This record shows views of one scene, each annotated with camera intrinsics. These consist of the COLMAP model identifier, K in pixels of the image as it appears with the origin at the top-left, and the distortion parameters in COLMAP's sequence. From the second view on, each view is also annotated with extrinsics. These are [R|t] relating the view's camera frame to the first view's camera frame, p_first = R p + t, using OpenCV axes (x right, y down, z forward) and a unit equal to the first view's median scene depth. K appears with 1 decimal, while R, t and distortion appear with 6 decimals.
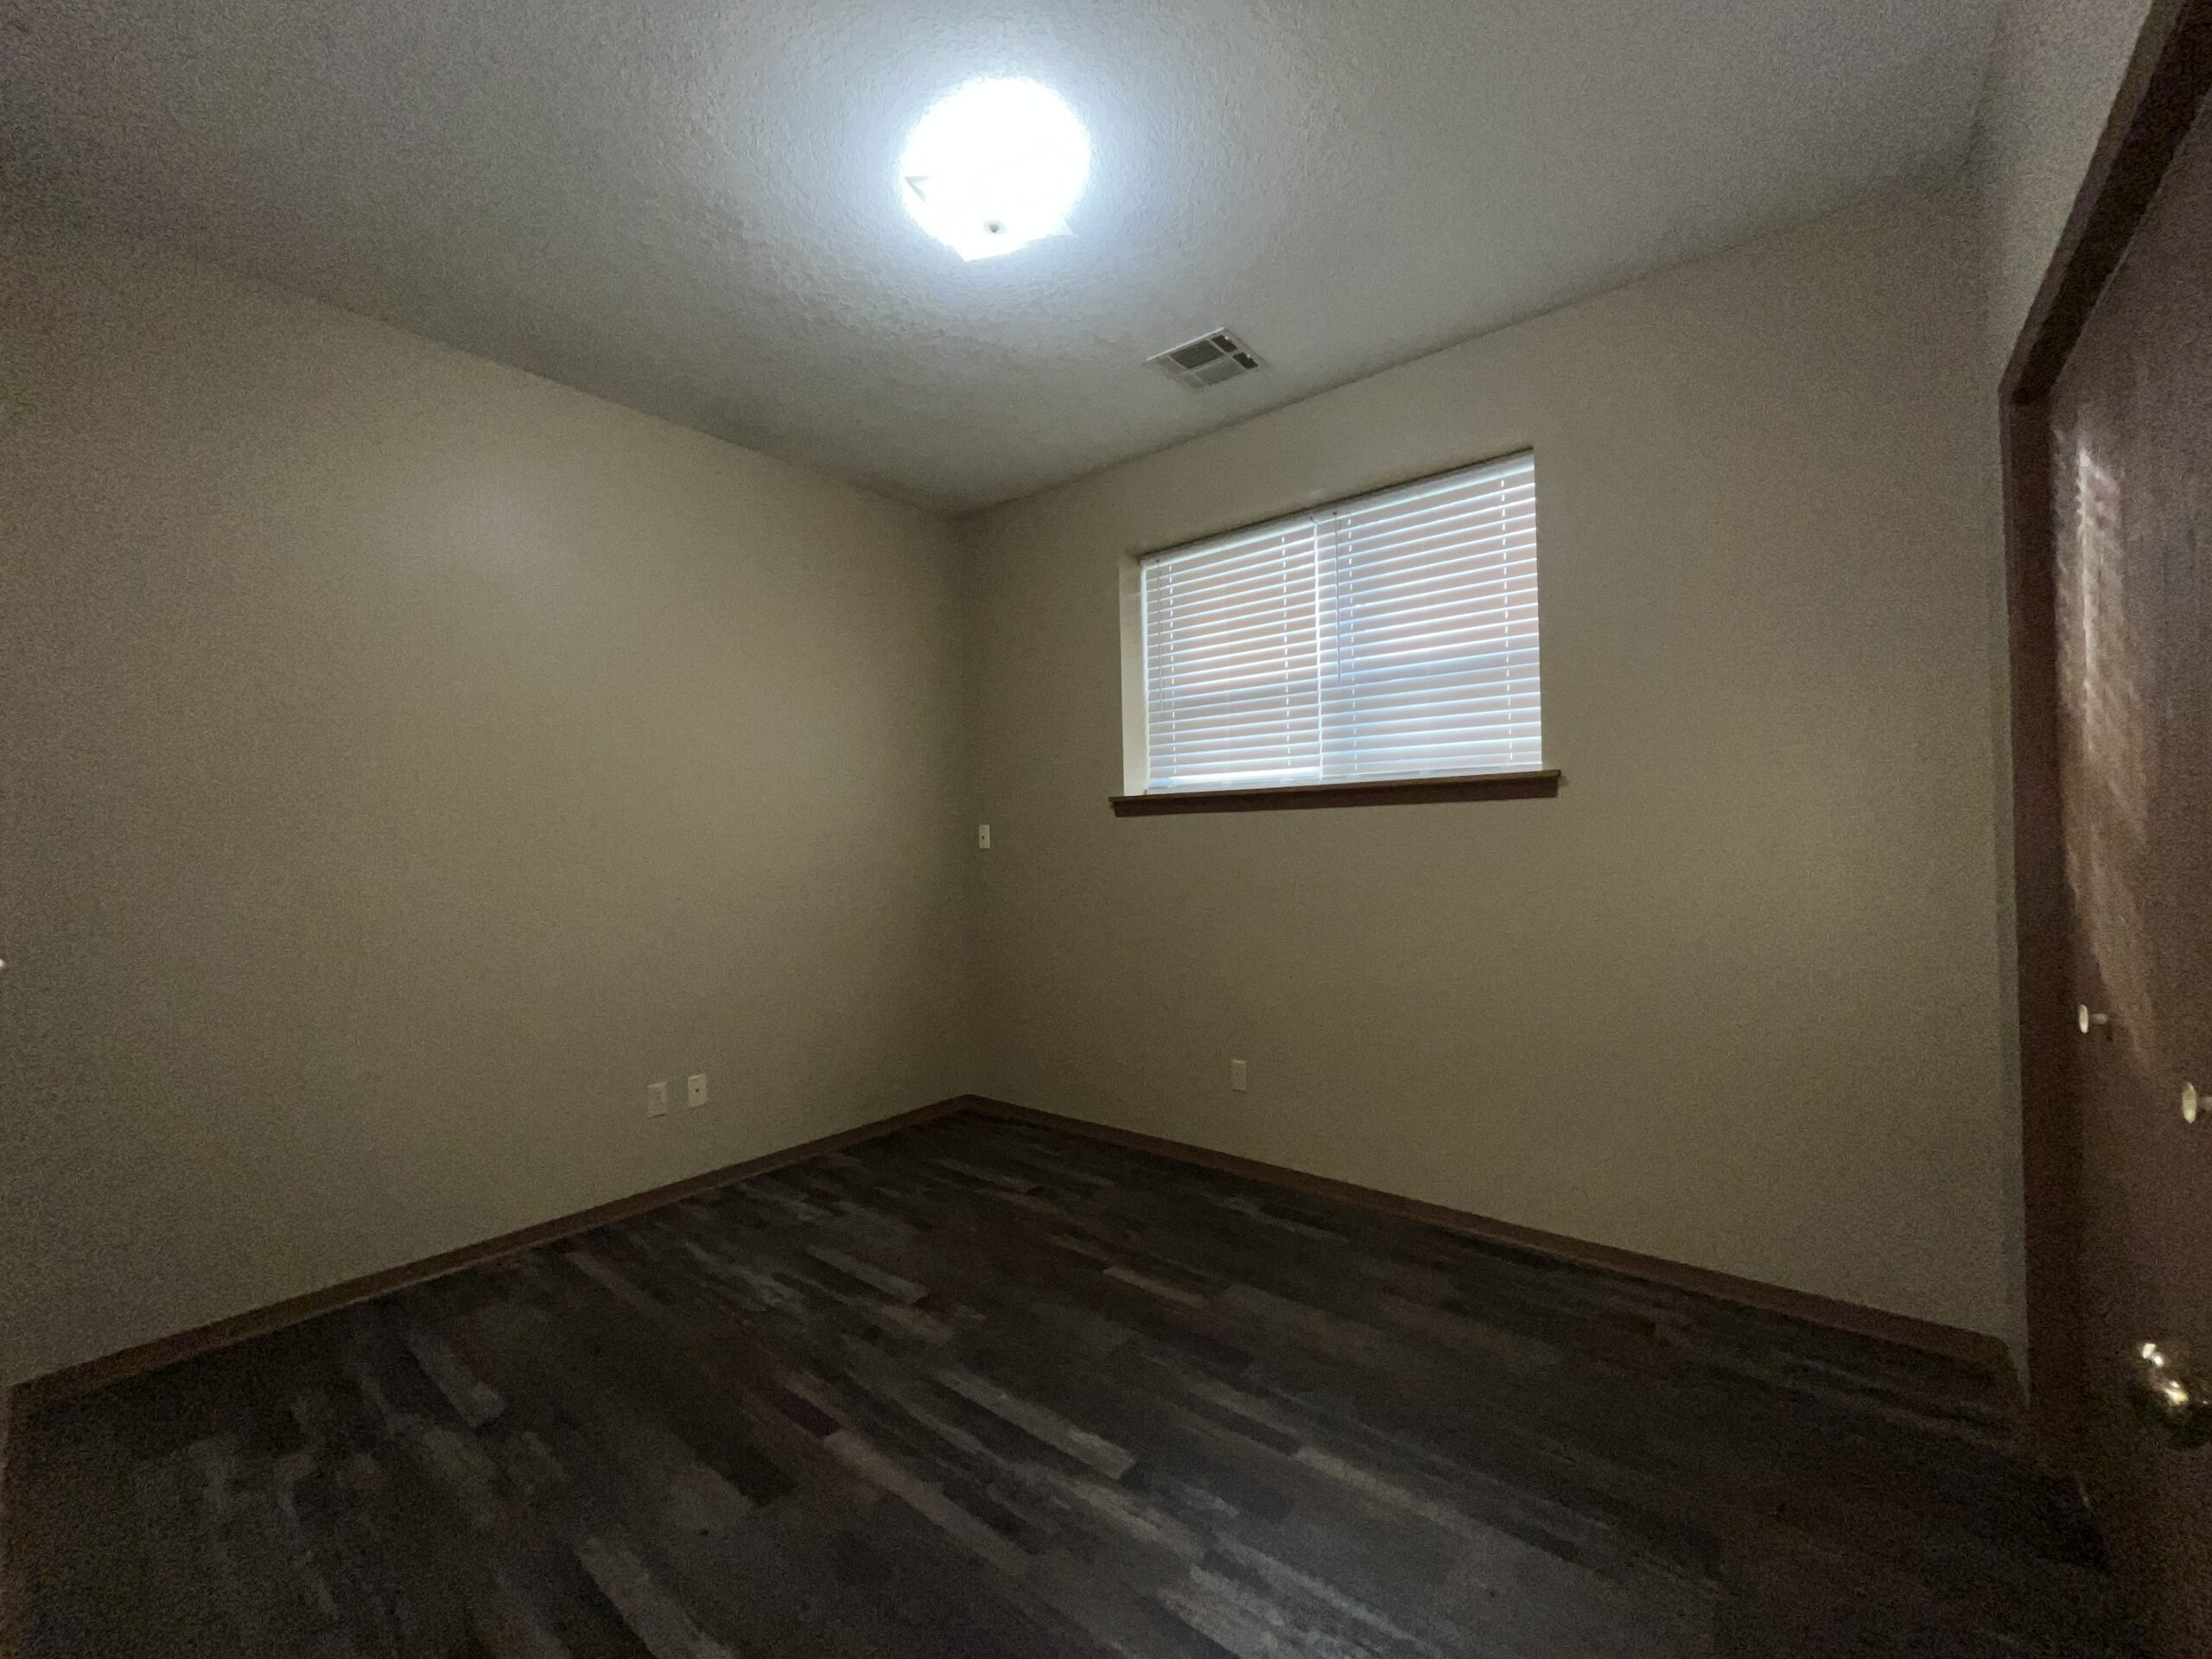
lens RADIAL K [[890.6, 0, 1103.7], [0, 890.6, 825.6], [0, 0, 1]] dist [0.001343, -0.001095]
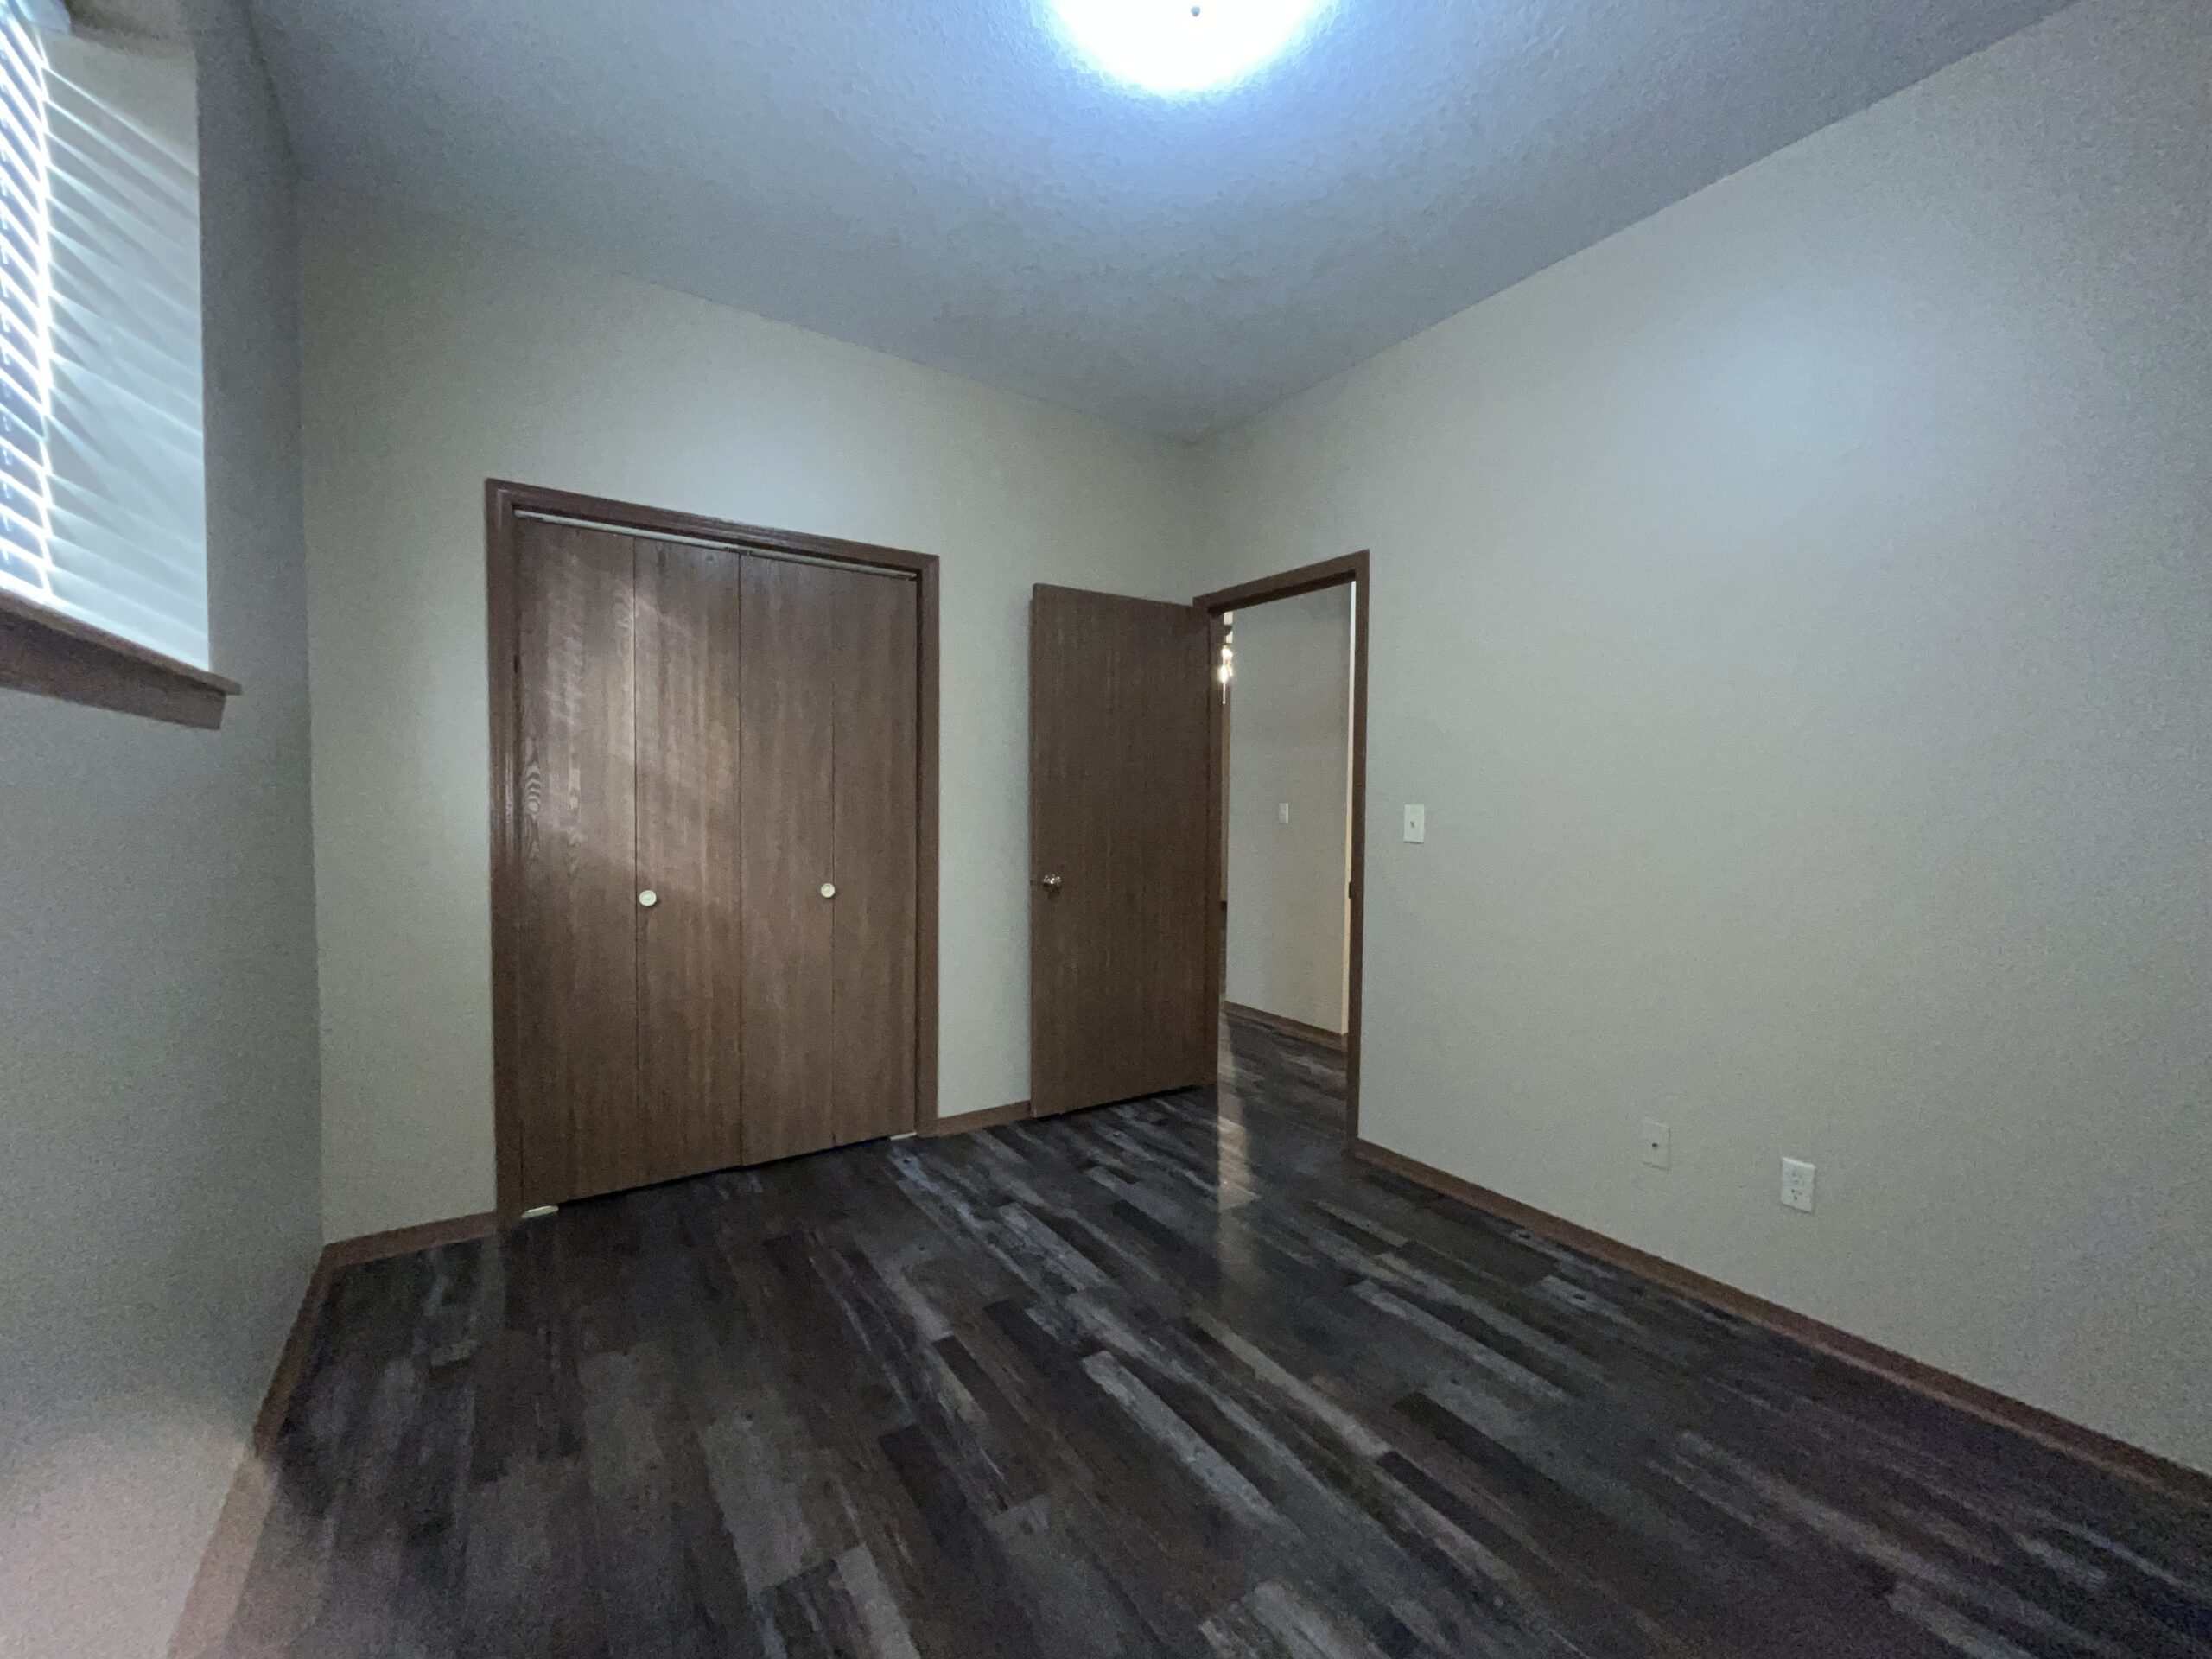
lens RADIAL K [[890.6, 0, 1103.8], [0, 890.6, 829.3], [0, 0, 1]] dist [0.001343, -0.001095]
pose [[-0.957397, -0.000417, 0.288773, -0.296095], [0.003643, 0.999902, 0.013523, 0.037883], [-0.288750, 0.013998, -0.957302, 1.953919]]
